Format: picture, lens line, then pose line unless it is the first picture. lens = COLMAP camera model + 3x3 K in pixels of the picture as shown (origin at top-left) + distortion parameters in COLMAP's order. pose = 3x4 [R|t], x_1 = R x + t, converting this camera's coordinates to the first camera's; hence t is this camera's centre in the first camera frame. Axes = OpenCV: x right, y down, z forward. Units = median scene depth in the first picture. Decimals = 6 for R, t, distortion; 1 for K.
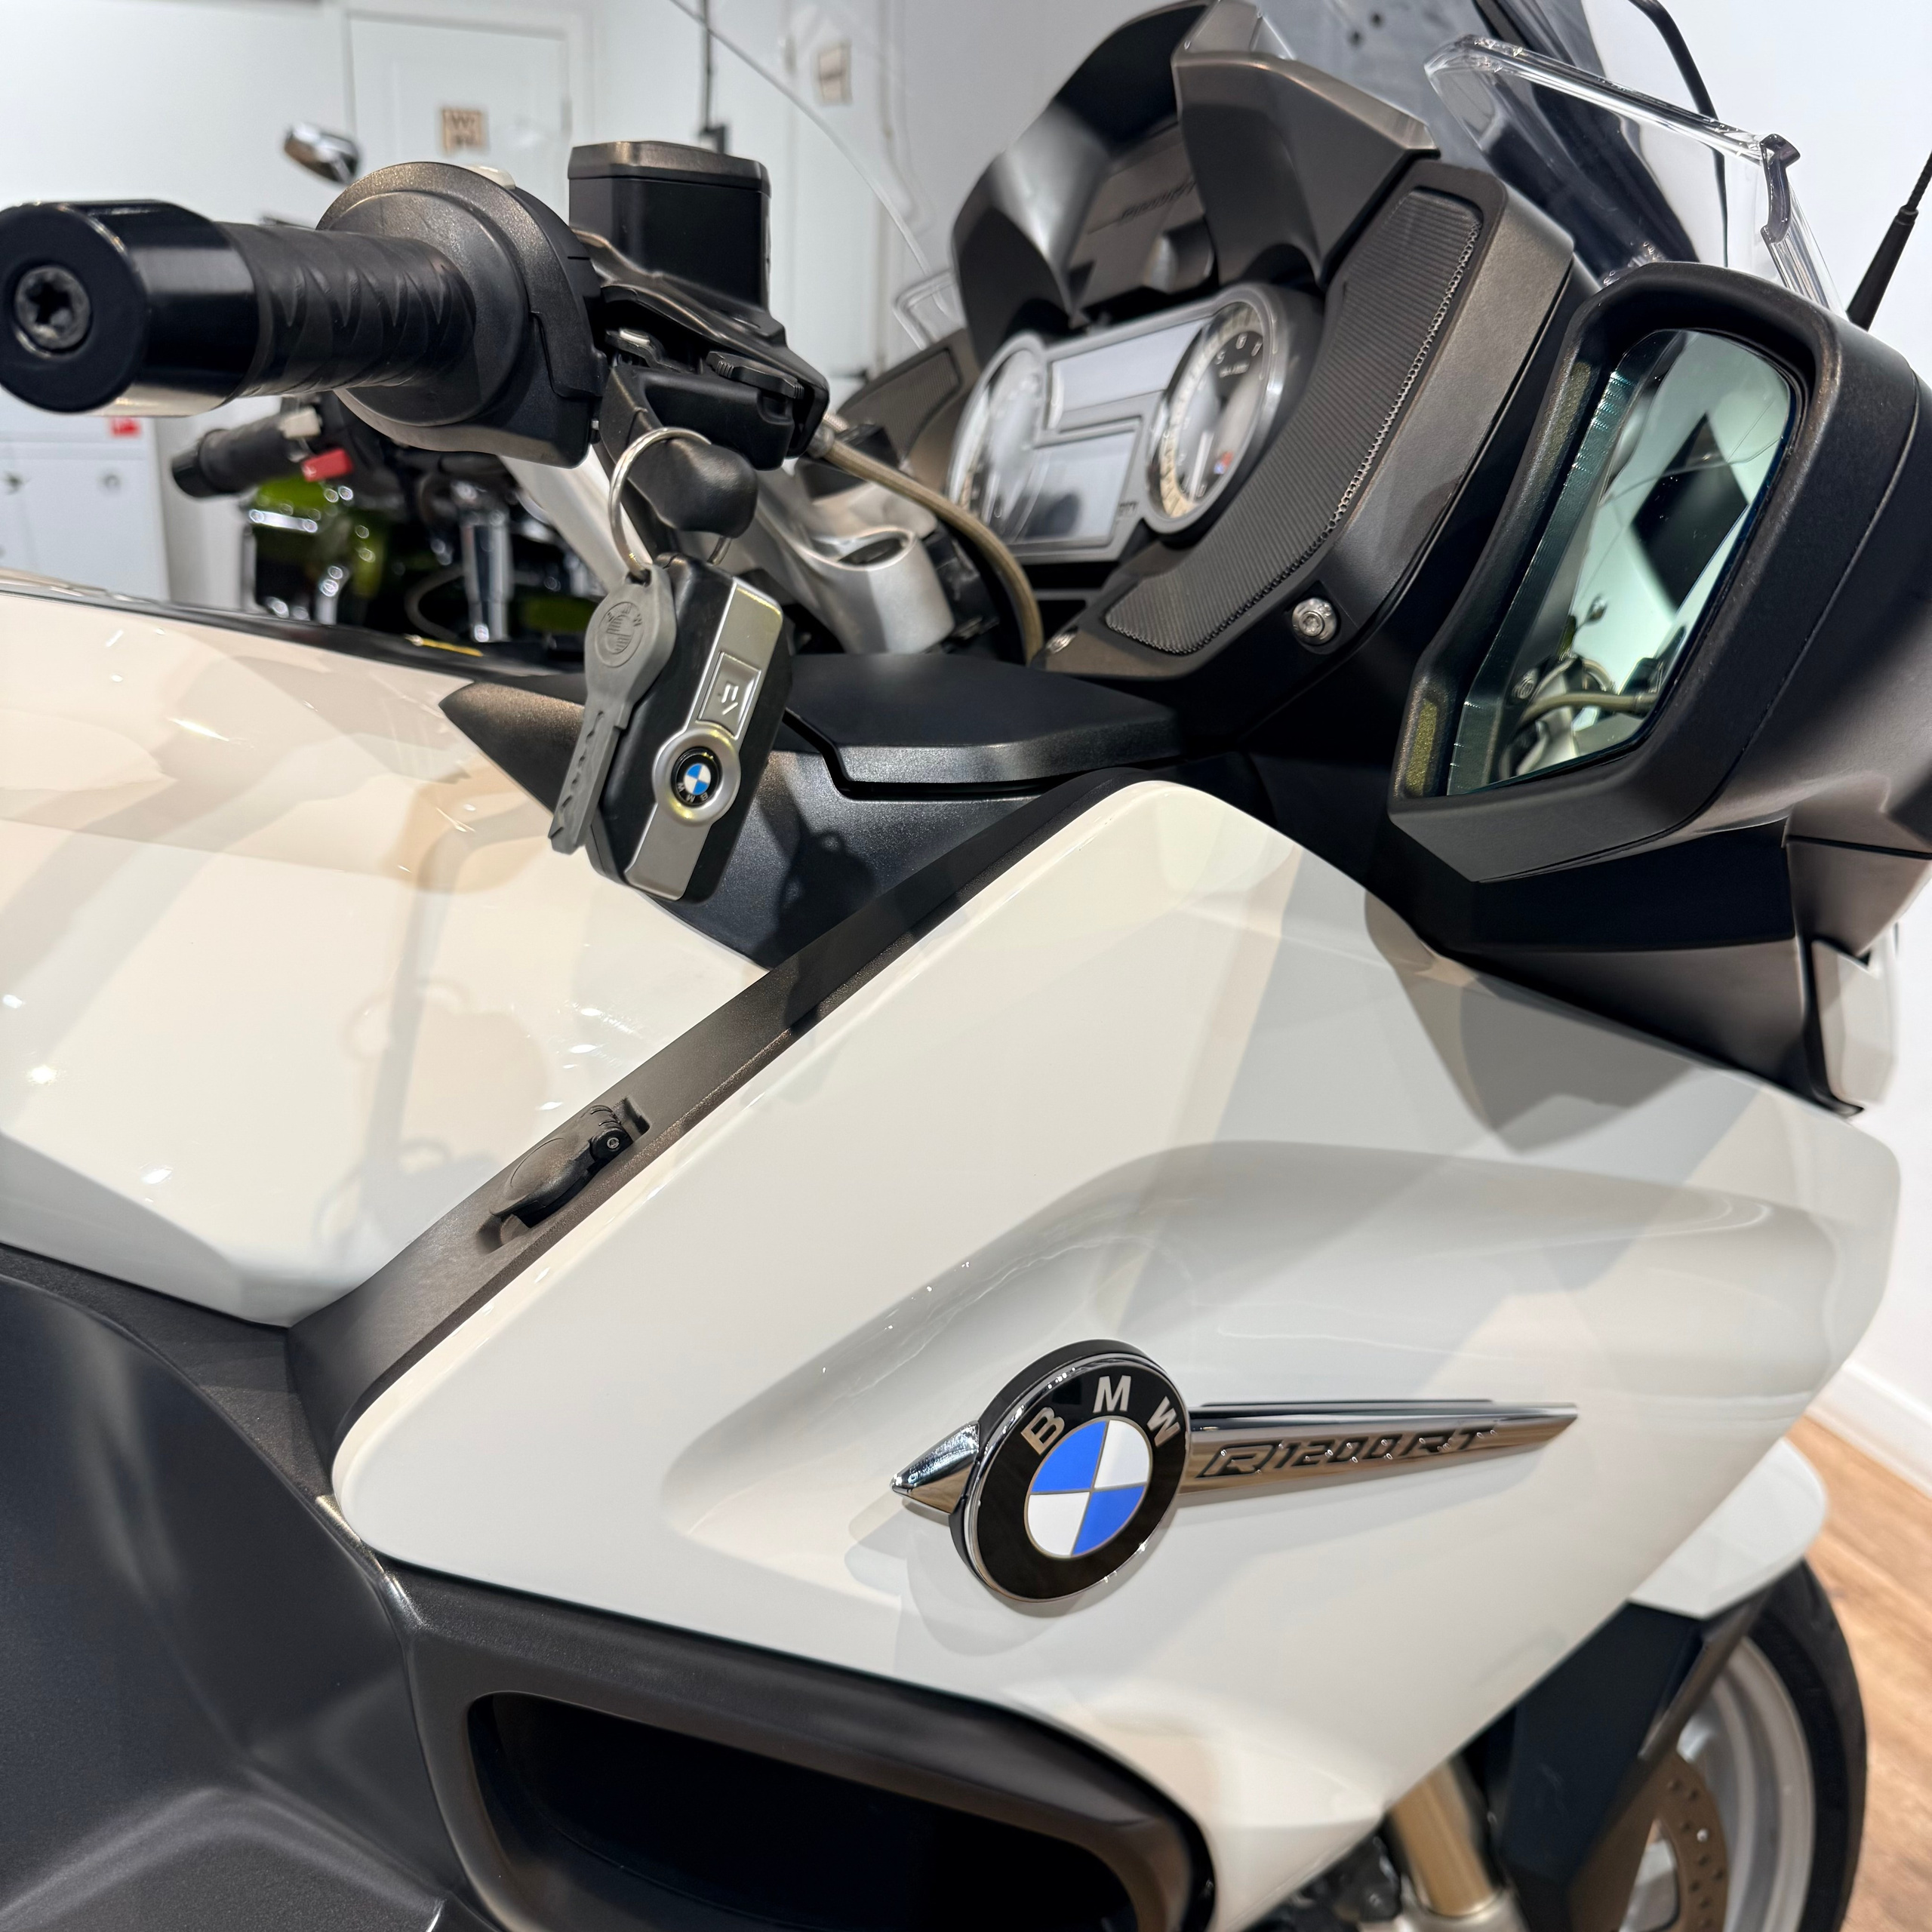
lens RADIAL K [[1884.7, 0, 966.4], [0, 1884.7, 1011.8], [0, 0, 1]] dist [0.092376, -0.001201]
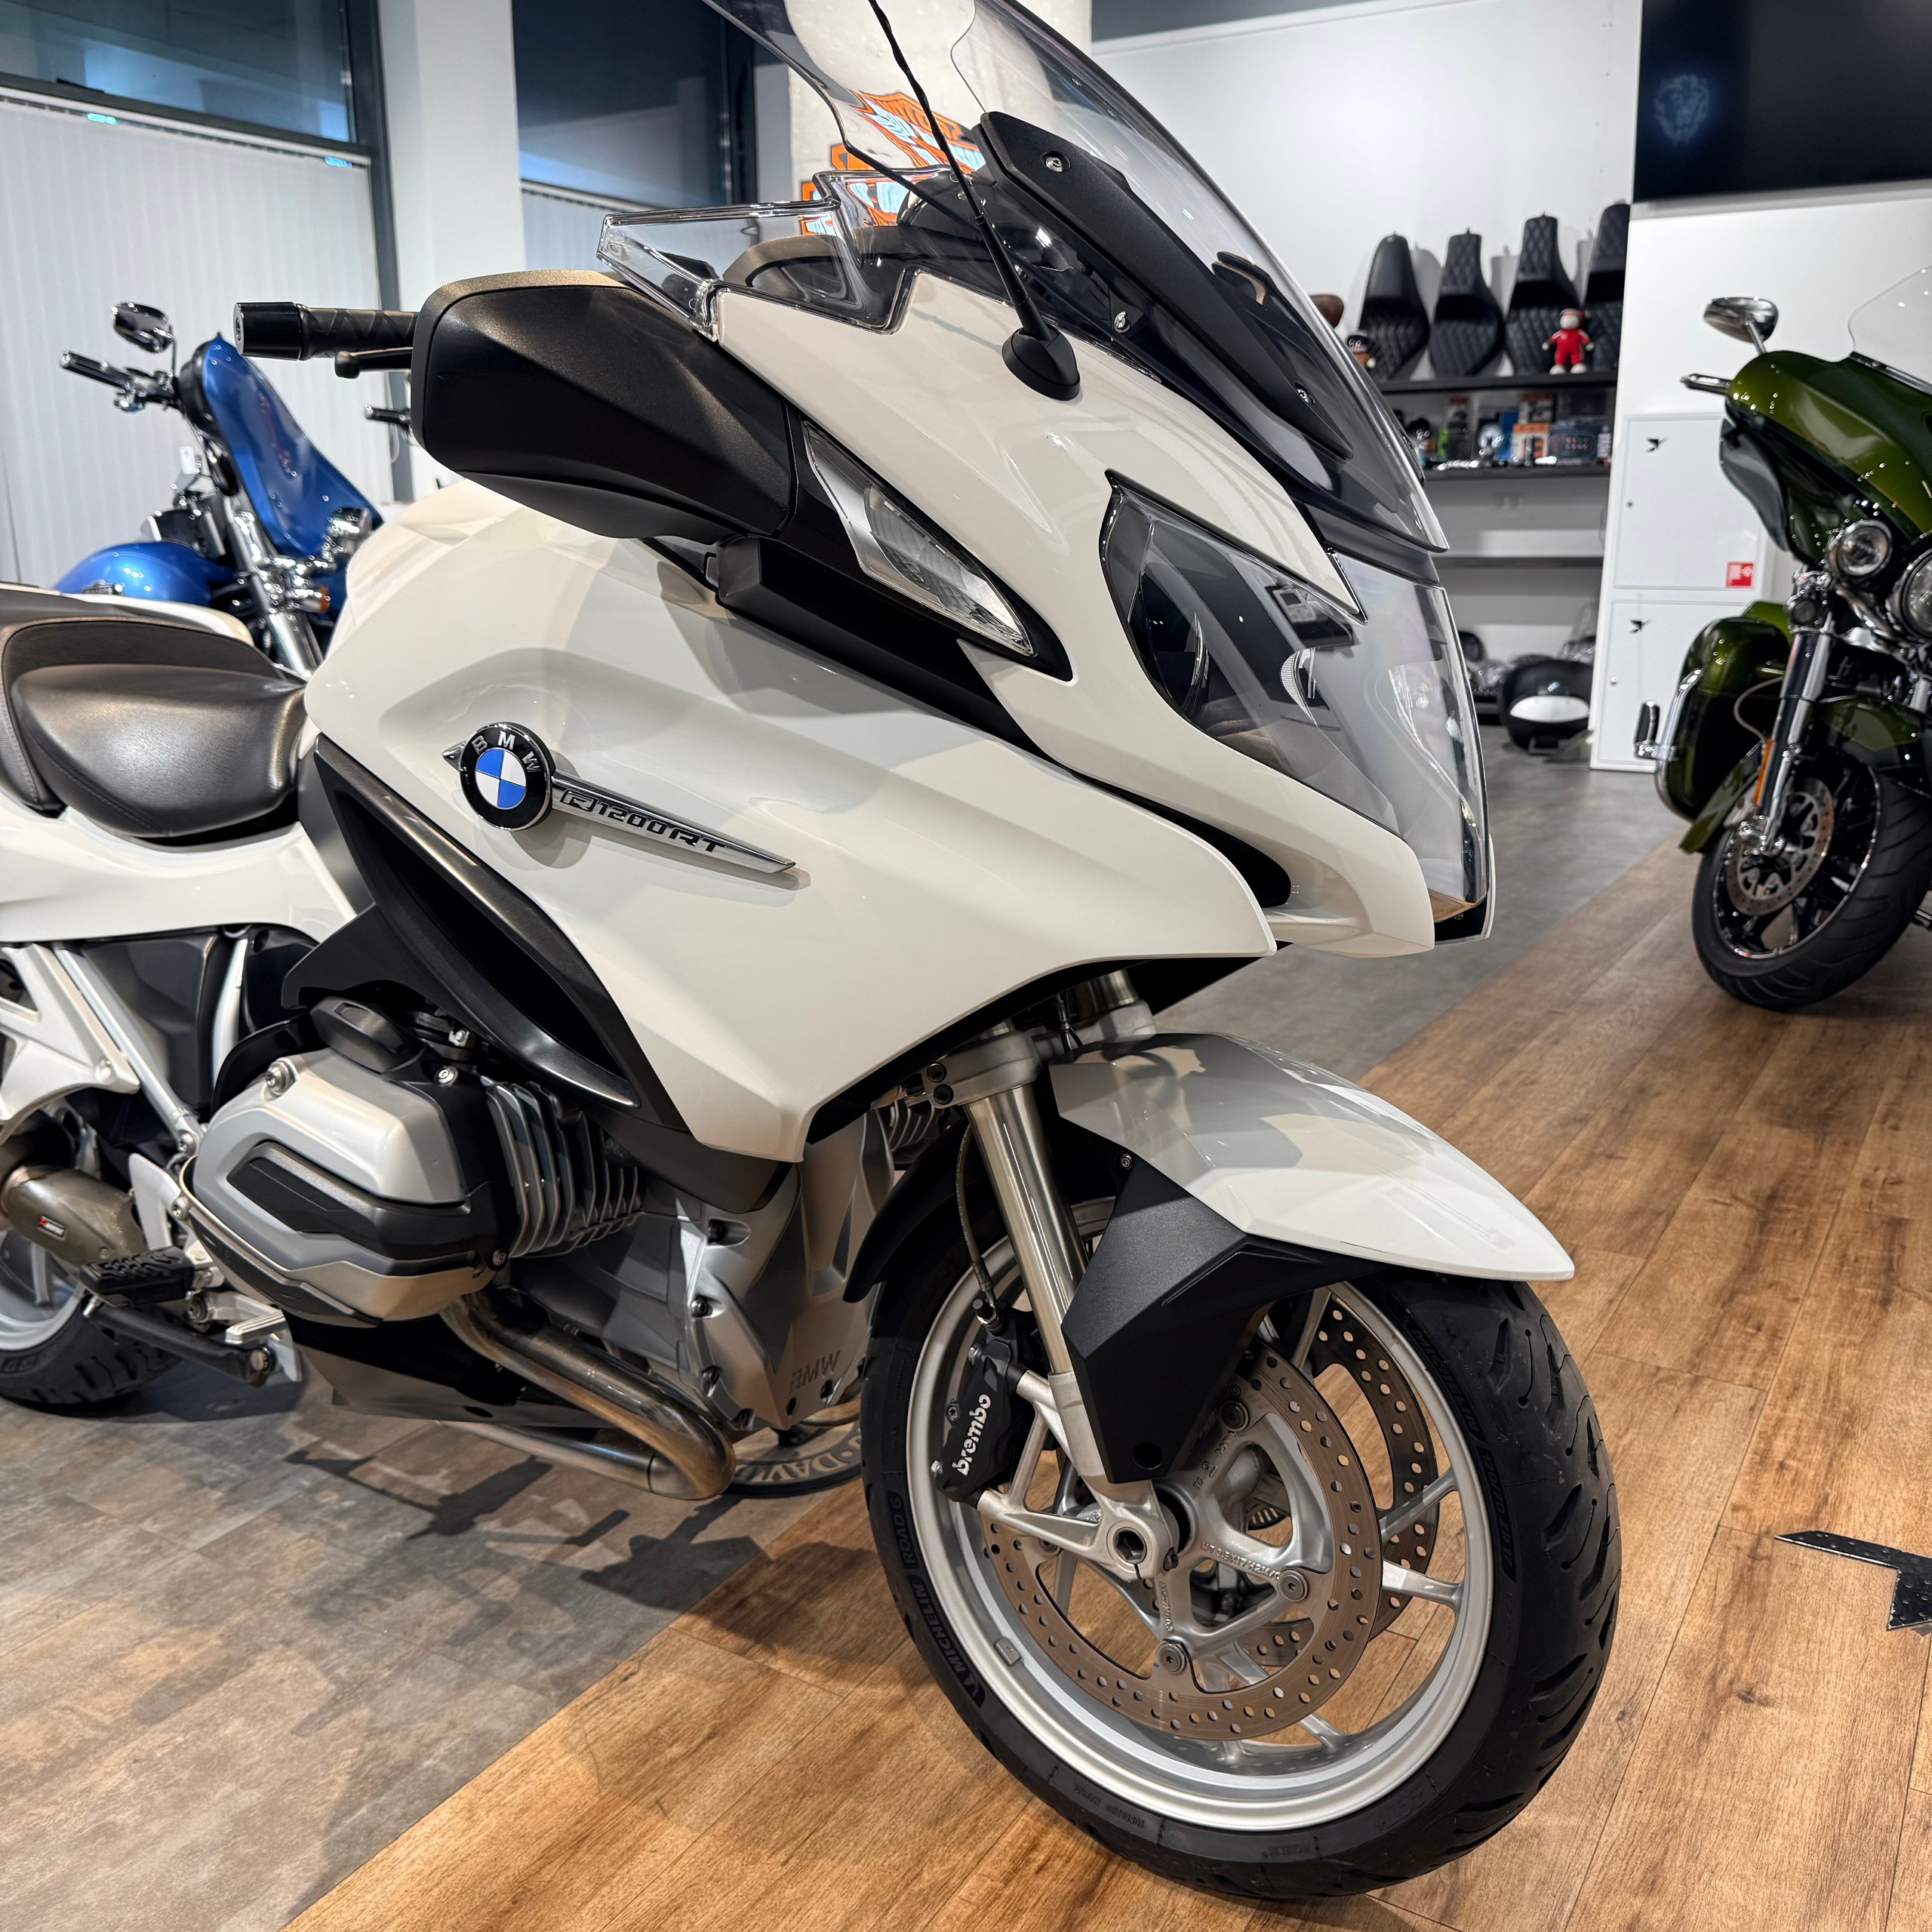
lens RADIAL K [[1812.9, 0, 971.6], [0, 1812.9, 964.0], [0, 0, 1]] dist [0.085417, -0.172155]
pose [[0.602388, 0.190365, -0.775171, 2.327093], [-0.265117, 0.963729, 0.030647, 0.245293], [0.752889, 0.187050, 0.631007, -0.007421]]
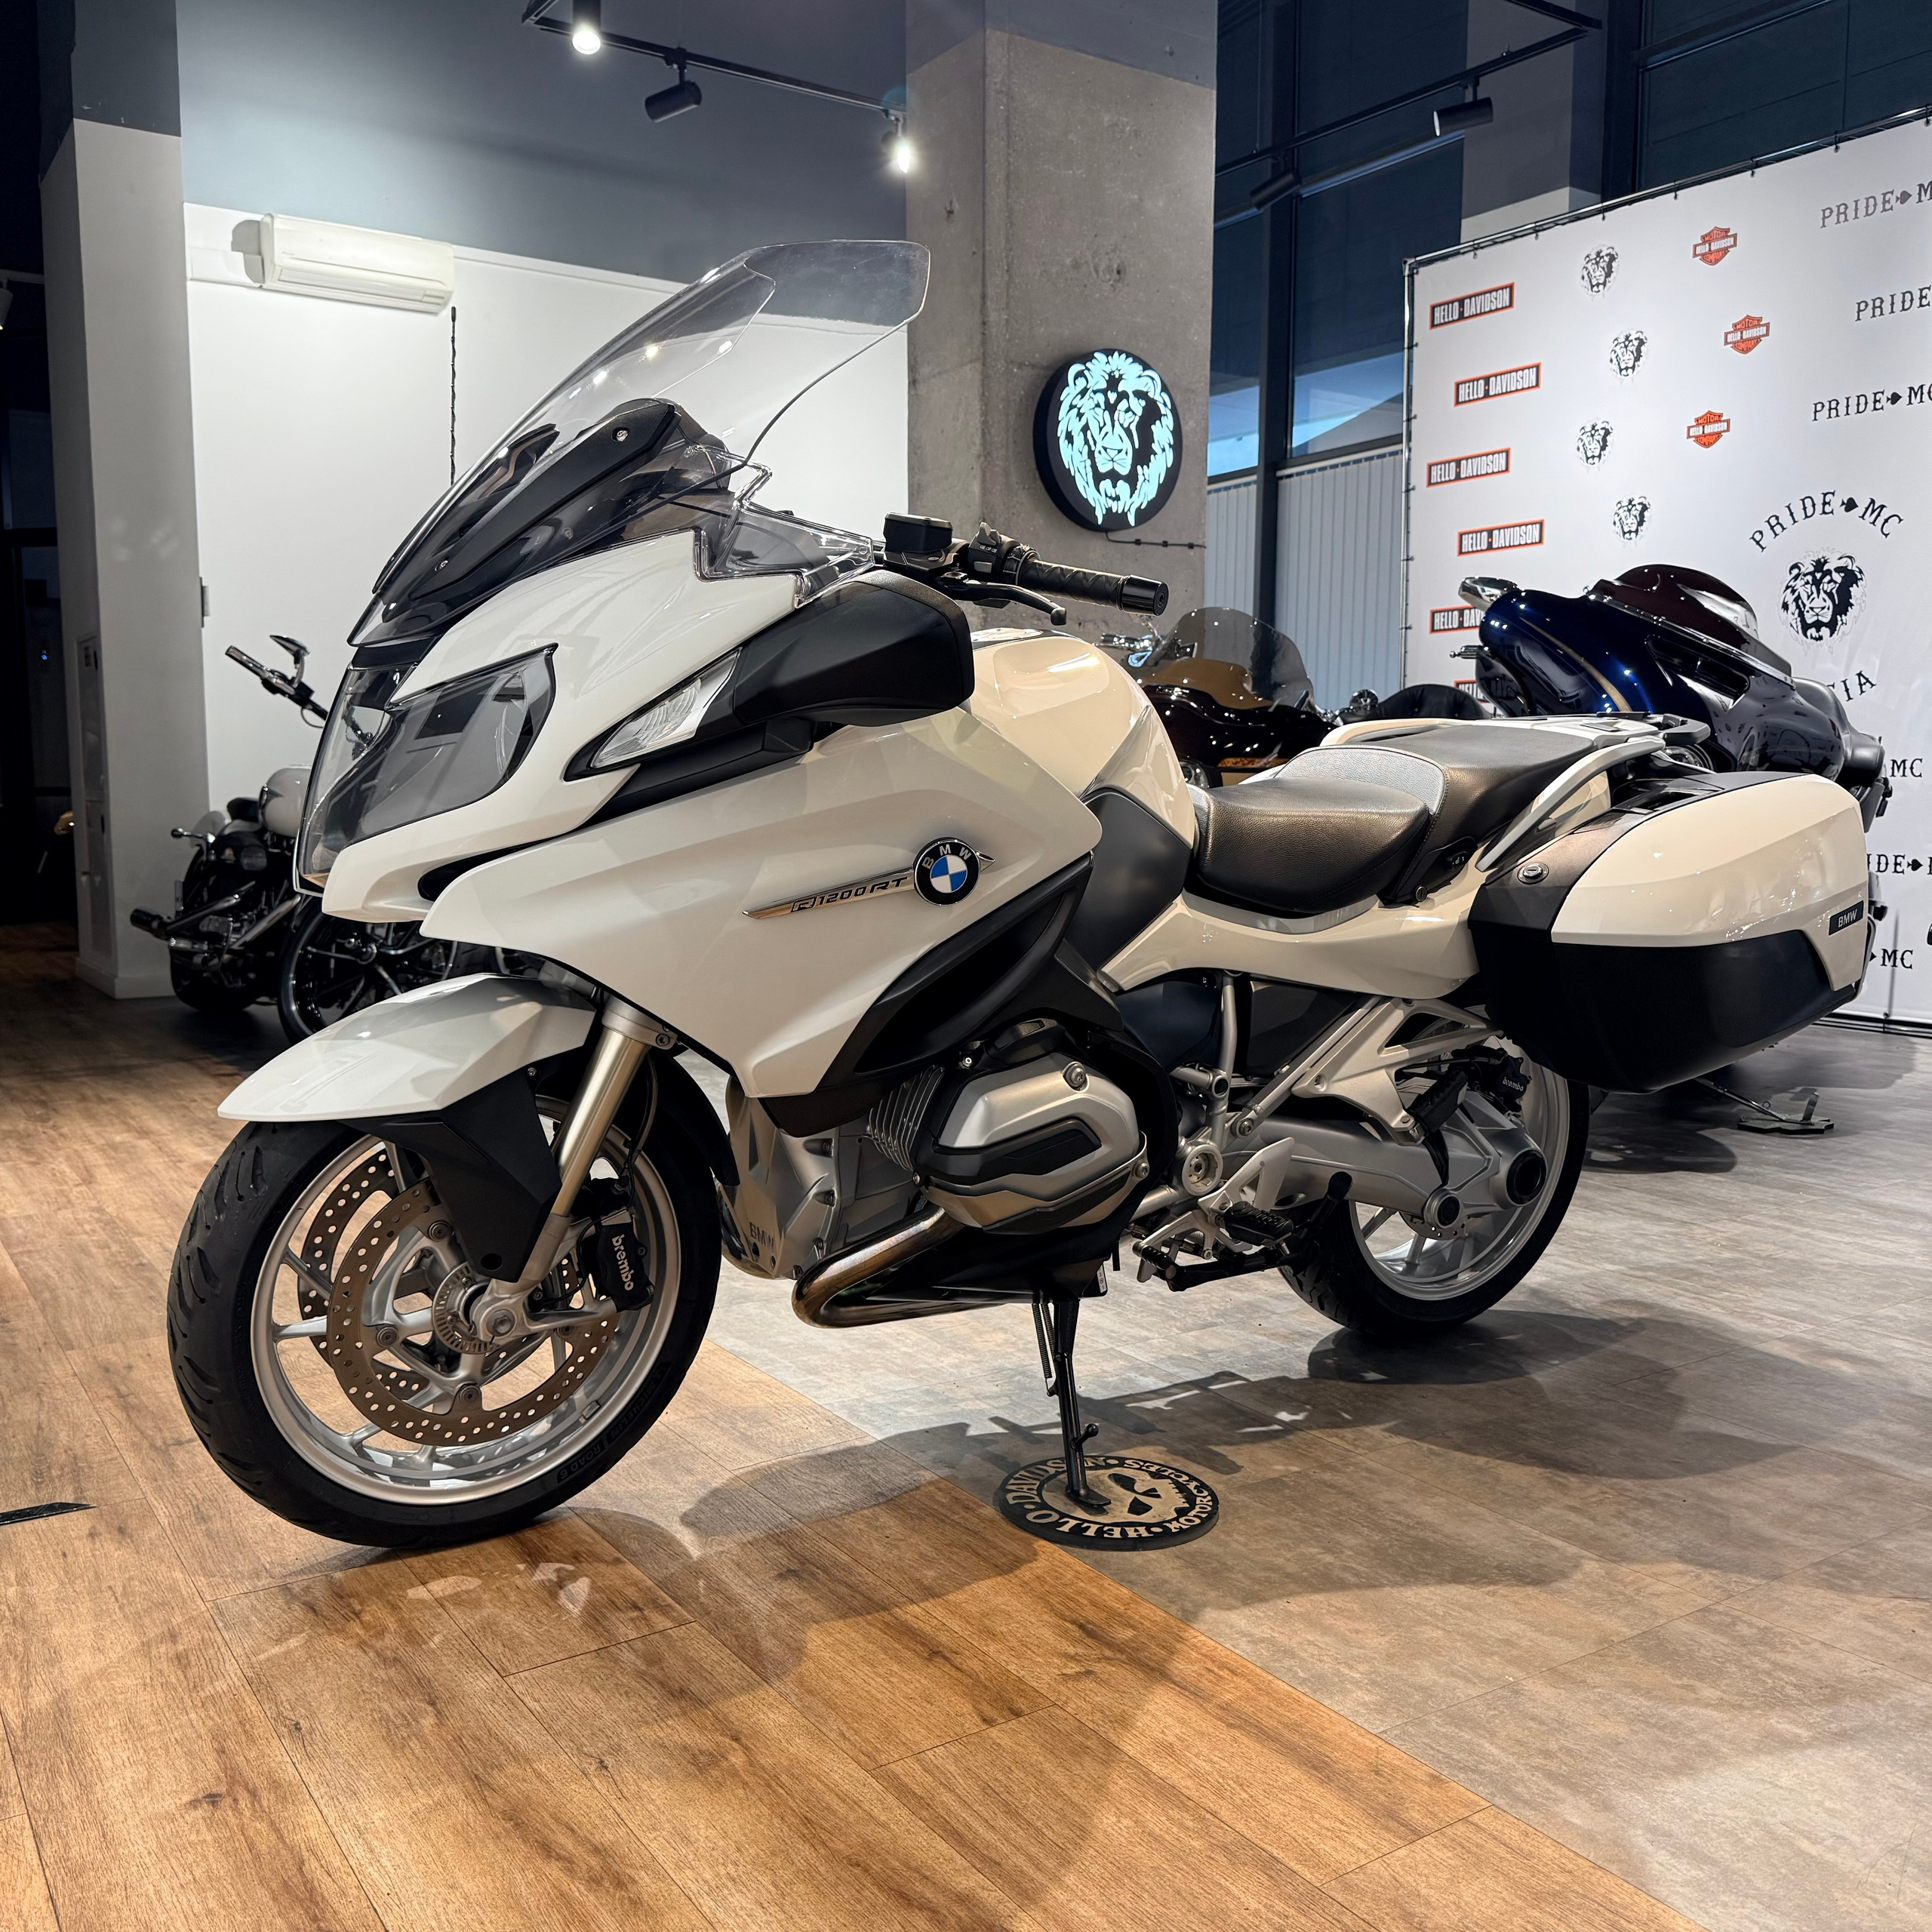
lens RADIAL K [[1796.5, 0, 969.4], [0, 1796.5, 963.2], [0, 0, 1]] dist [0.108571, -0.196000]
pose [[-0.979199, 0.017953, -0.202107, 0.270453], [-0.071085, 0.902596, 0.424579, -1.420010], [0.190043, 0.430114, -0.882545, 5.572625]]
